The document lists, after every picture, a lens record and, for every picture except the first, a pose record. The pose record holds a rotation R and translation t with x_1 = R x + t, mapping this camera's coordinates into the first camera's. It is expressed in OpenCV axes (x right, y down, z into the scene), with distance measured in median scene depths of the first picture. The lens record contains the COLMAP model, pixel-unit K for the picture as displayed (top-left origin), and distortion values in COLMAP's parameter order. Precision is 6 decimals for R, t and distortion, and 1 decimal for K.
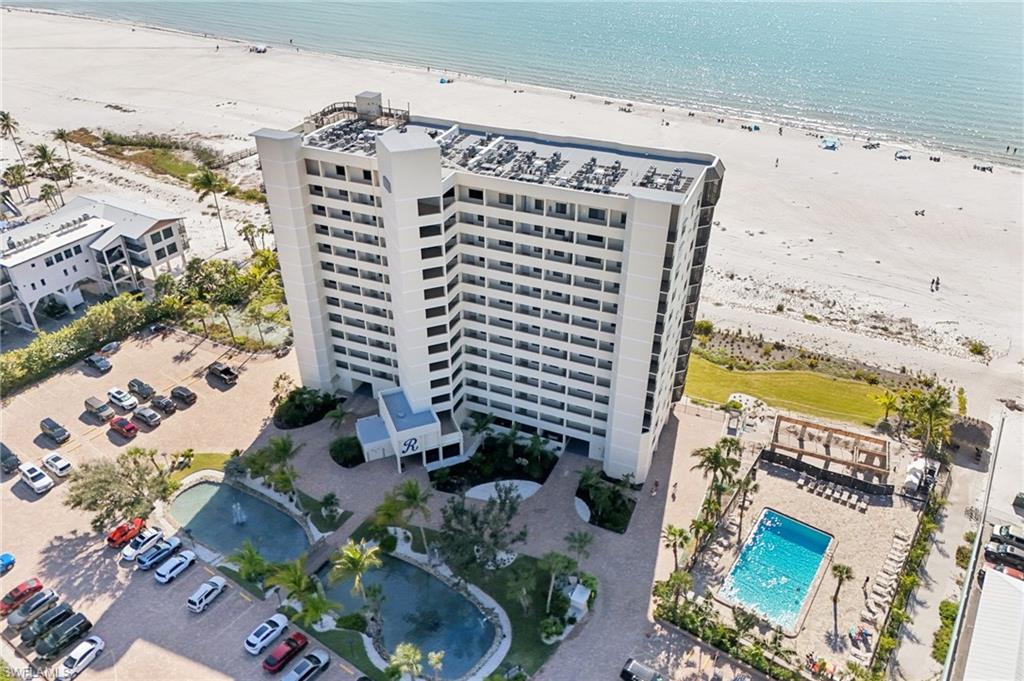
lens RADIAL K [[751.1, 0, 509.0], [0, 751.1, 341.2], [0, 0, 1]] dist [0.035330, -0.037714]
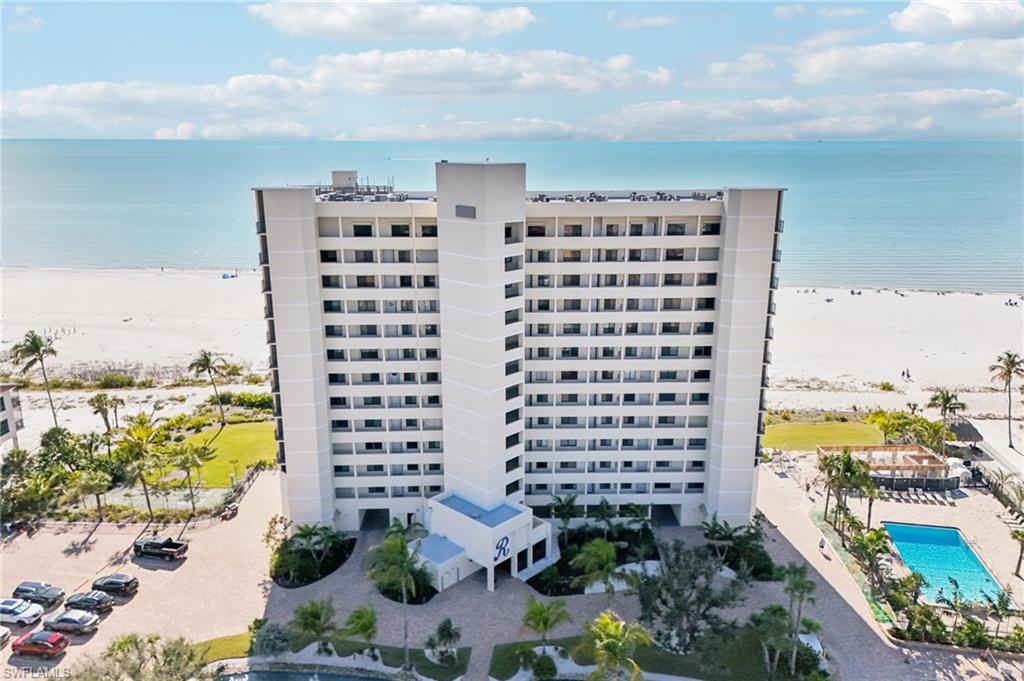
lens RADIAL K [[751.1, 0, 514.0], [0, 751.1, 342.8], [0, 0, 1]] dist [0.035330, -0.037714]
pose [[0.911797, -0.113689, 0.394590, -0.385865], [0.226240, 0.941001, -0.251660, 0.131094], [-0.342699, 0.318735, 0.883723, 0.228567]]
